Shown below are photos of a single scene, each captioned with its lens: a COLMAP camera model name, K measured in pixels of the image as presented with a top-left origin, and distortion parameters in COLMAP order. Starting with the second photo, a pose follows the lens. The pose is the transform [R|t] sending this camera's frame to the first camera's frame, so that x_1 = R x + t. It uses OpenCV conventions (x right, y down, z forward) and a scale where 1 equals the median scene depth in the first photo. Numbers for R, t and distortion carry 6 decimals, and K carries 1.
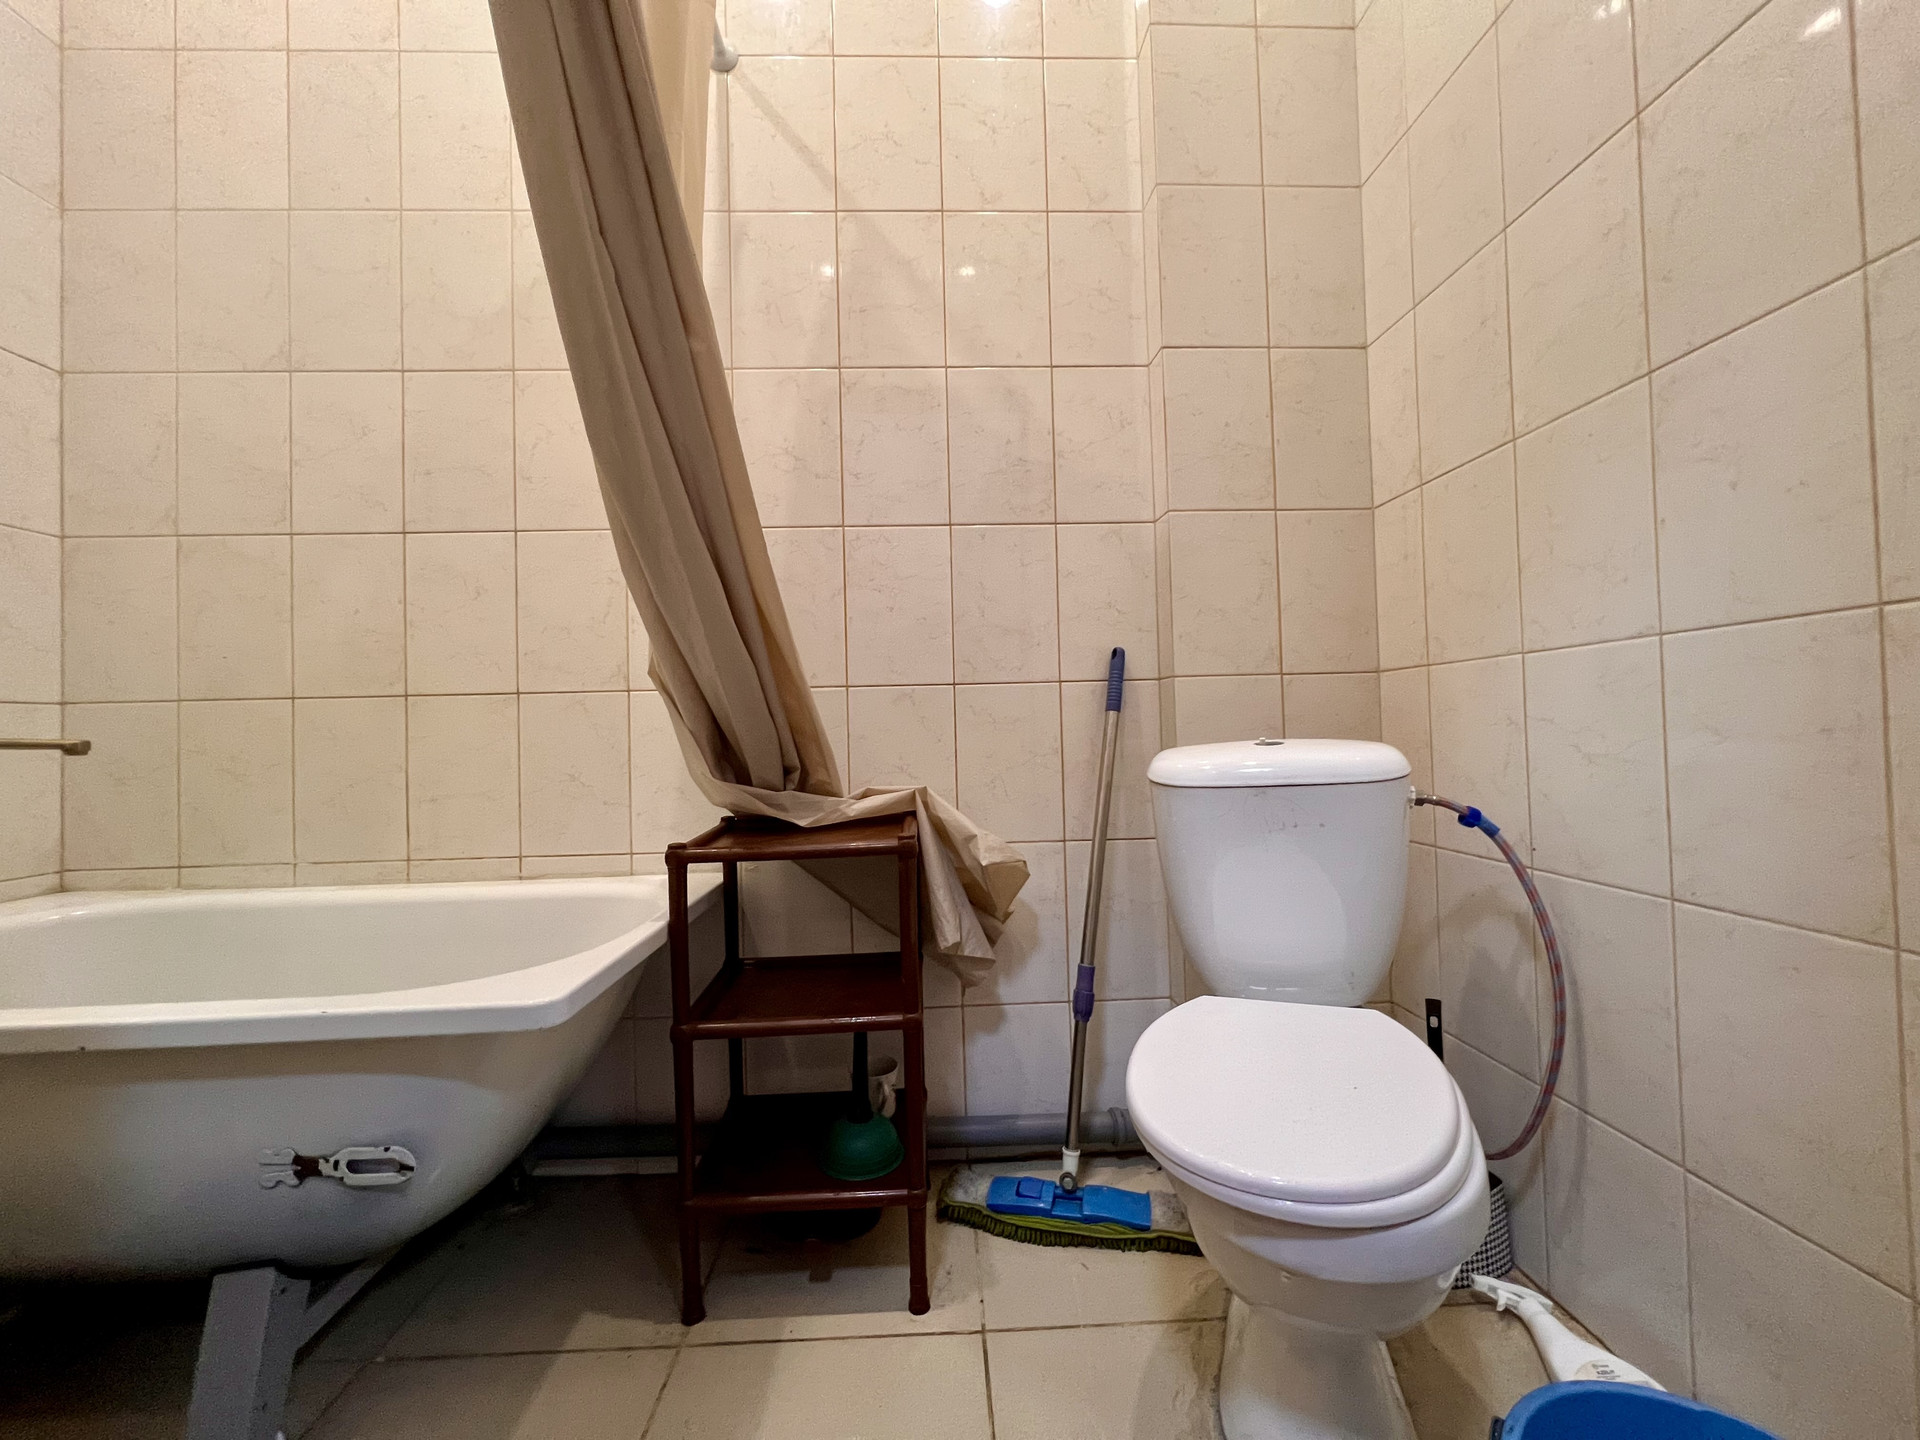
lens RADIAL K [[769.5, 0, 958.4], [0, 769.5, 721.8], [0, 0, 1]] dist [-0.000844, 0.000045]
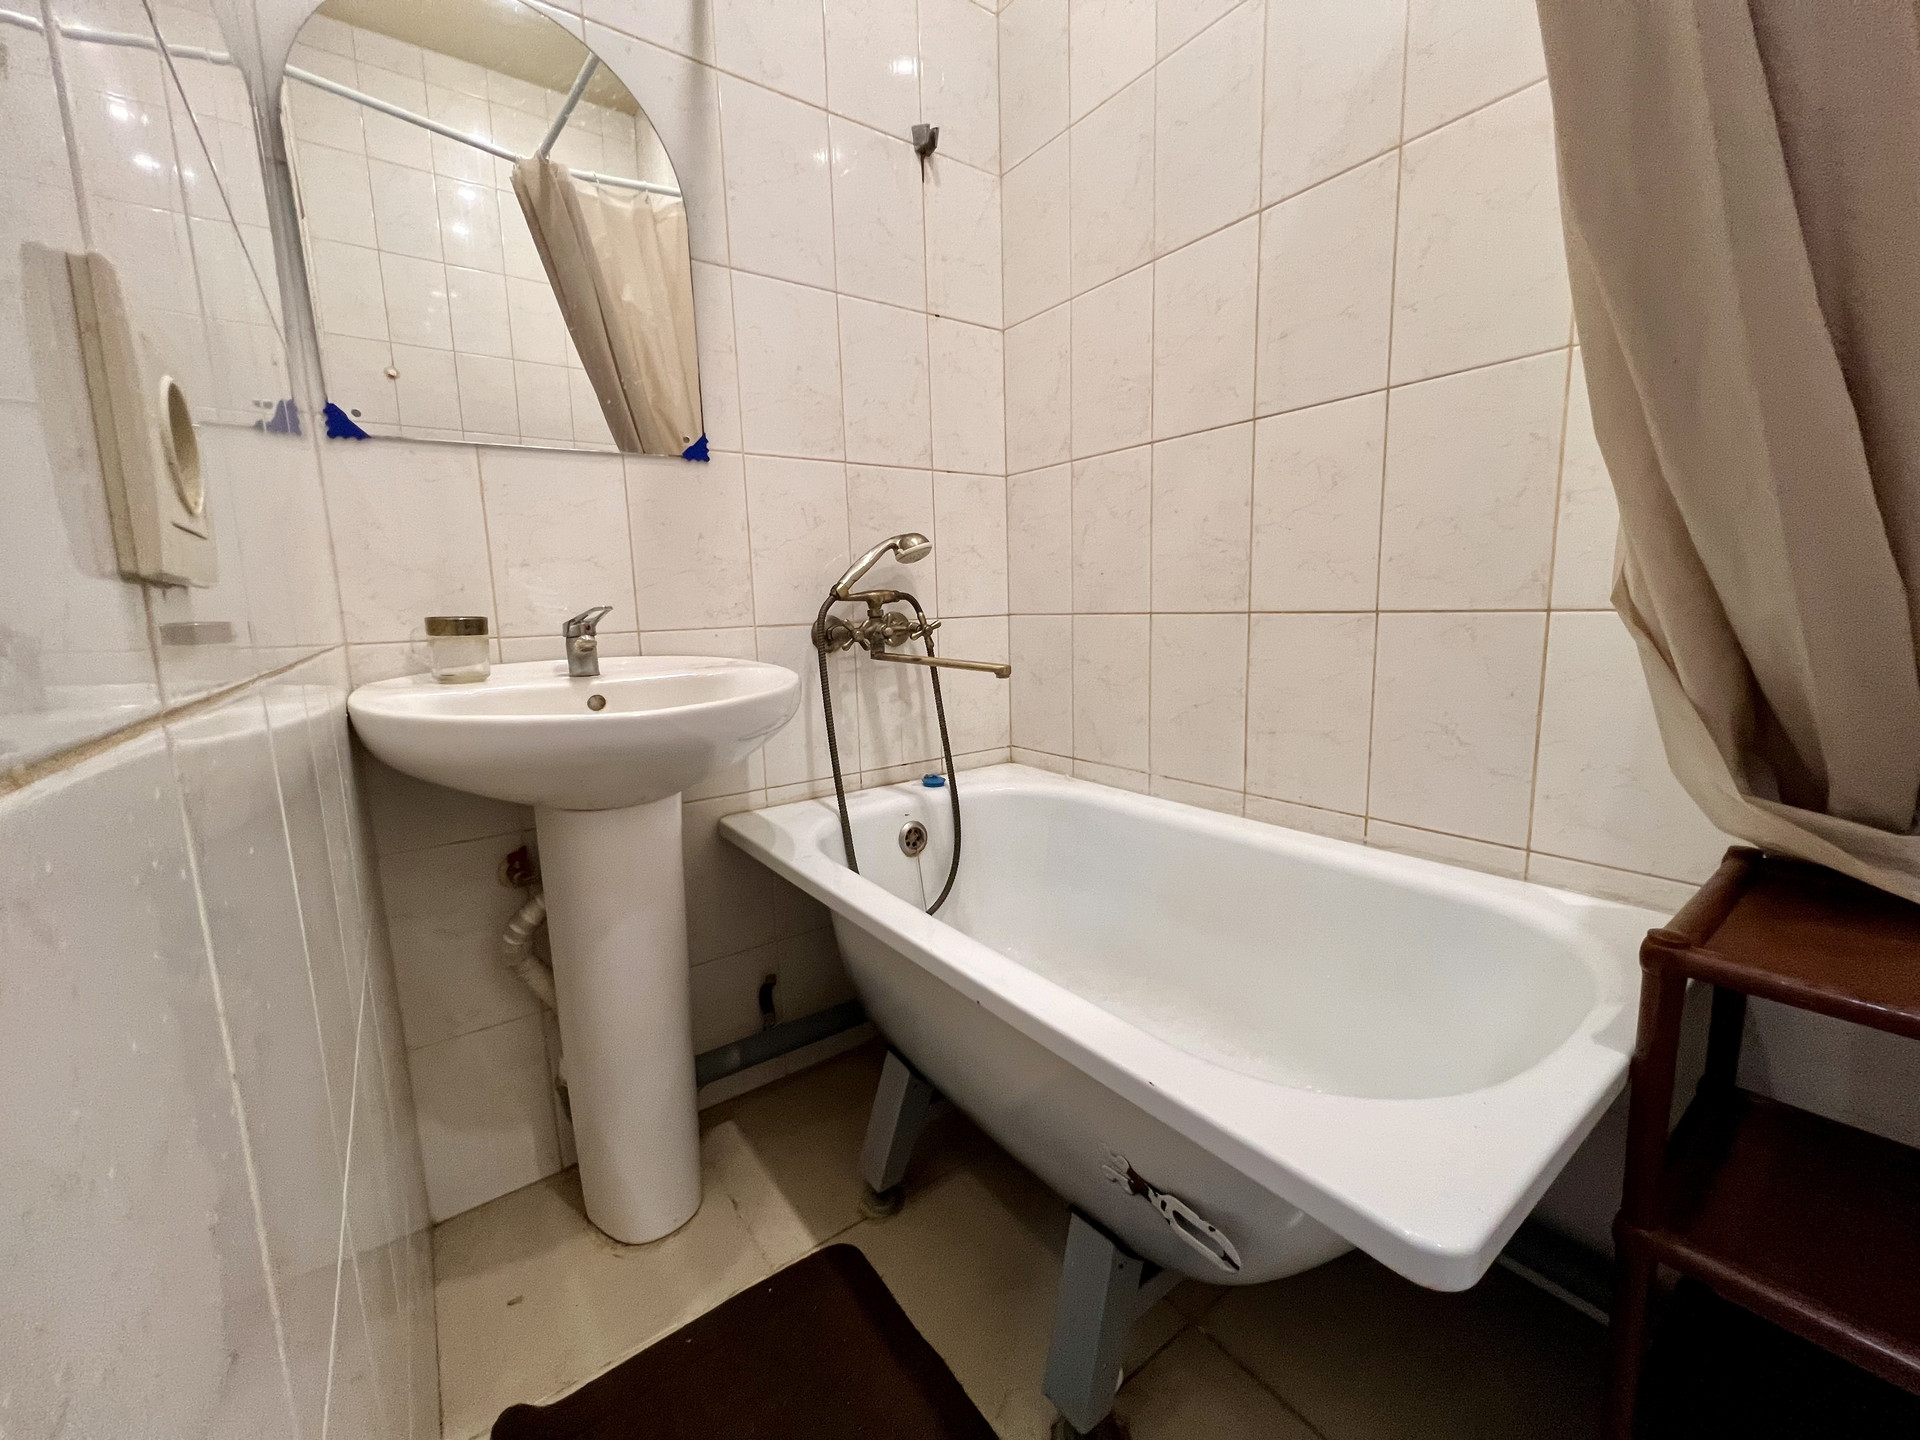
lens RADIAL K [[769.5, 0, 956.2], [0, 769.5, 718.0], [0, 0, 1]] dist [-0.000844, 0.000045]
pose [[0.559818, 0.130139, -0.818332, -0.171001], [0.029821, 0.983786, 0.176852, -0.083064], [0.828079, -0.123408, 0.546860, 0.227372]]
